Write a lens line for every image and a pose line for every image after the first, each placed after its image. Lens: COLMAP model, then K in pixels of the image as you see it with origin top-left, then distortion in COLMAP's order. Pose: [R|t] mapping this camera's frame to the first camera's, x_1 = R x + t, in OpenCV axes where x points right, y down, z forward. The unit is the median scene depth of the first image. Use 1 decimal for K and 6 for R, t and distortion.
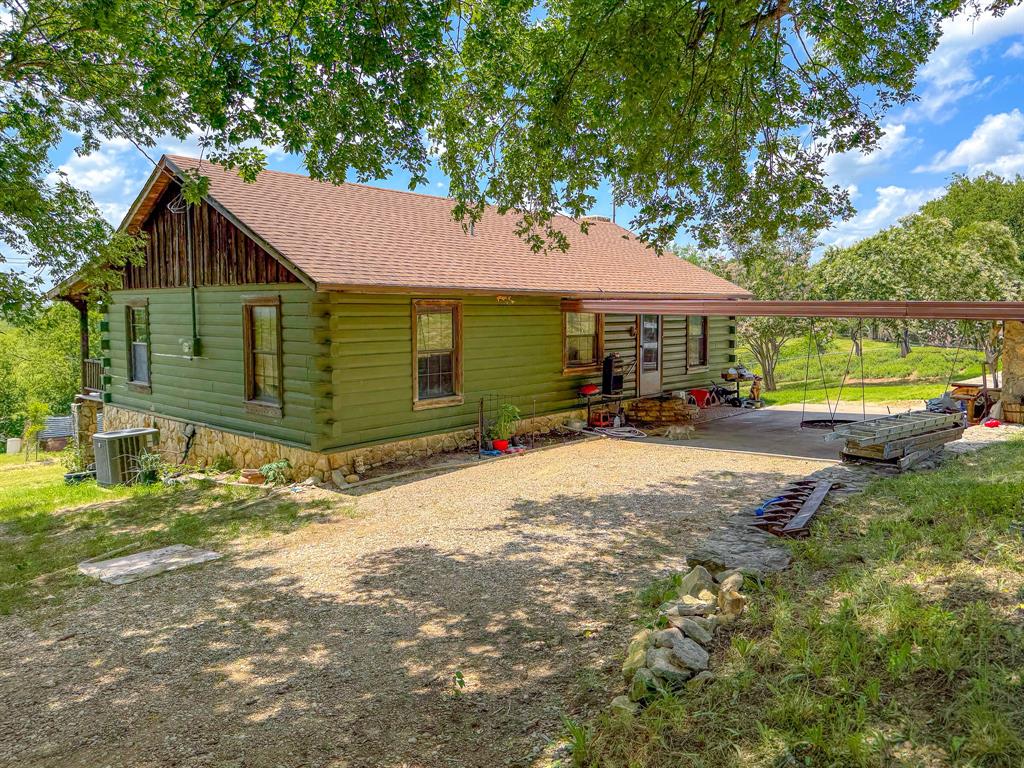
lens RADIAL K [[739.3, 0, 512.0], [0, 739.3, 384.0], [0, 0, 1]] dist [0.030043, -0.001695]
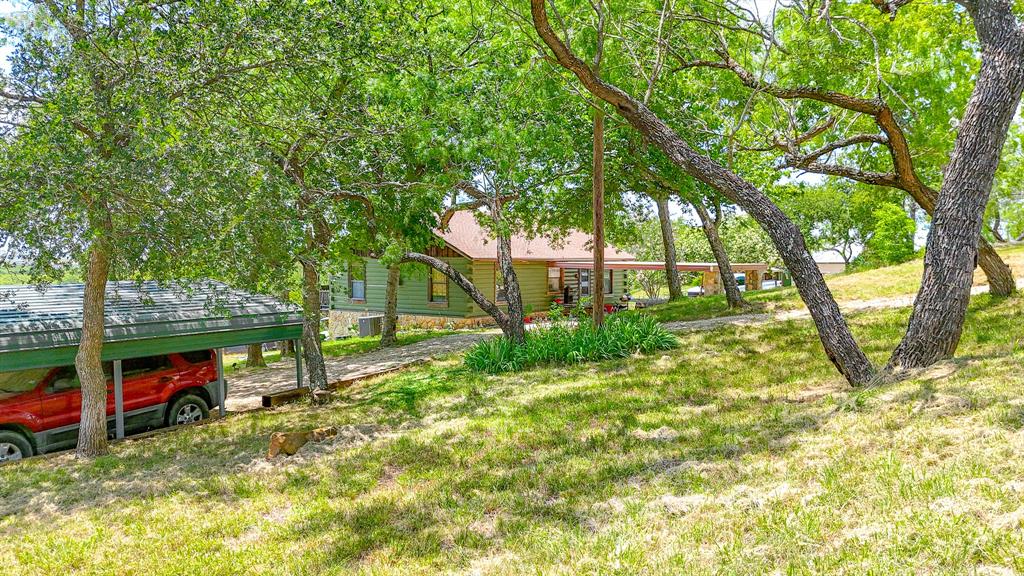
lens RADIAL K [[744.4, 0, 512.0], [0, 744.4, 288.0], [0, 0, 1]] dist [0.021454, 0.000103]
pose [[0.995573, -0.001185, 0.093980, -0.307733], [0.007412, 0.997796, -0.065942, 0.141685], [-0.093695, 0.066347, 0.993388, -1.527617]]
